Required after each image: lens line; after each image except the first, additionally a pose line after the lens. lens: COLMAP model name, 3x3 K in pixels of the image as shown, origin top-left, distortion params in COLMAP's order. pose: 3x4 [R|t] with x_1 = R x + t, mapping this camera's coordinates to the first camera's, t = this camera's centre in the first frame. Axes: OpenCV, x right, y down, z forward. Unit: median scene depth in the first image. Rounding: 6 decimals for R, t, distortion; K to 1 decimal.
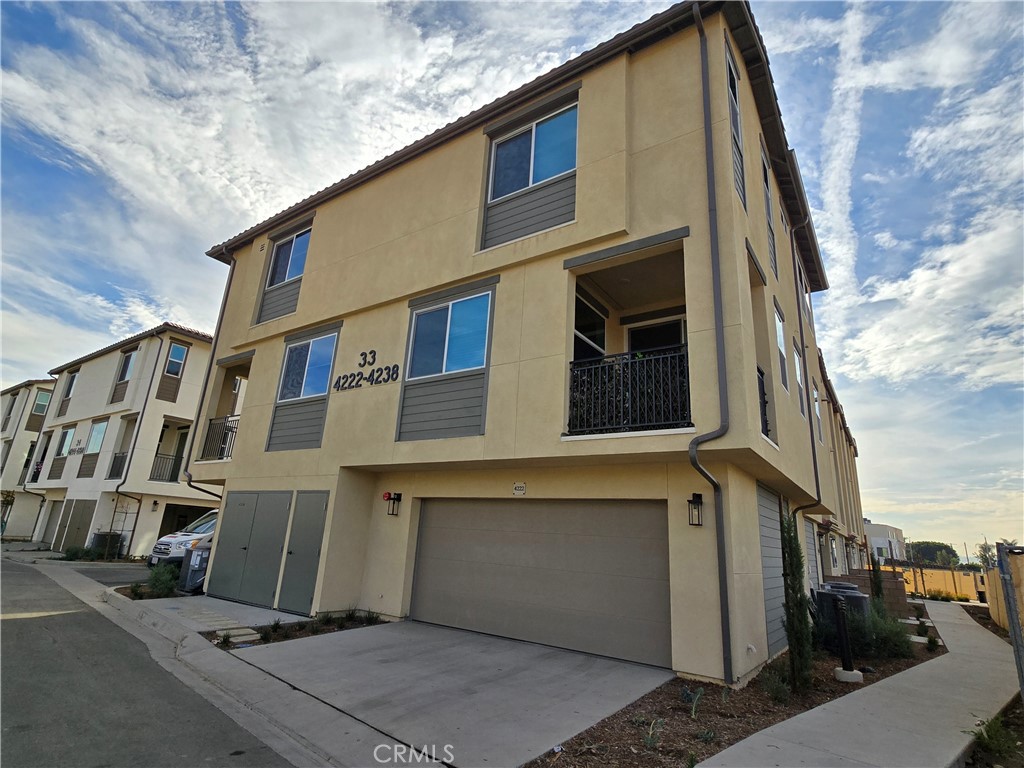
lens RADIAL K [[530.2, 0, 507.2], [0, 530.2, 380.4], [0, 0, 1]] dist [-0.000336, 0.002470]
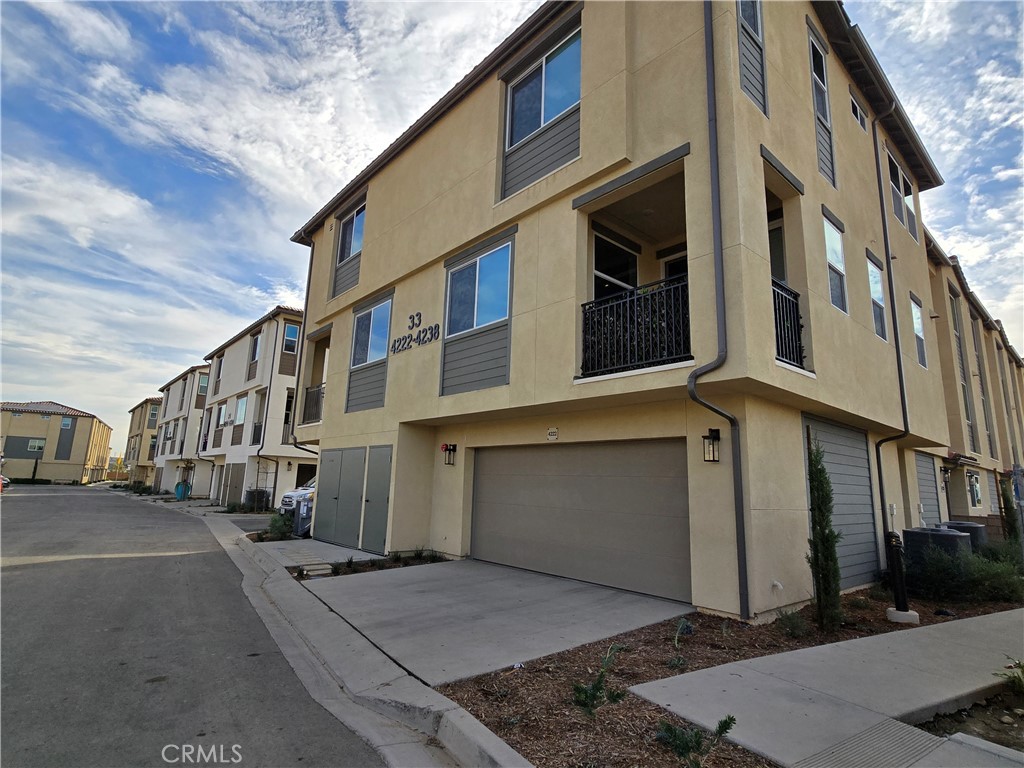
lens RADIAL K [[530.2, 0, 507.2], [0, 530.2, 380.4], [0, 0, 1]] dist [-0.000336, 0.002470]
pose [[0.971555, -0.072803, -0.225346, 0.155991], [0.092232, 0.992762, 0.076916, 0.013411], [0.218115, -0.095512, 0.971238, -0.000698]]
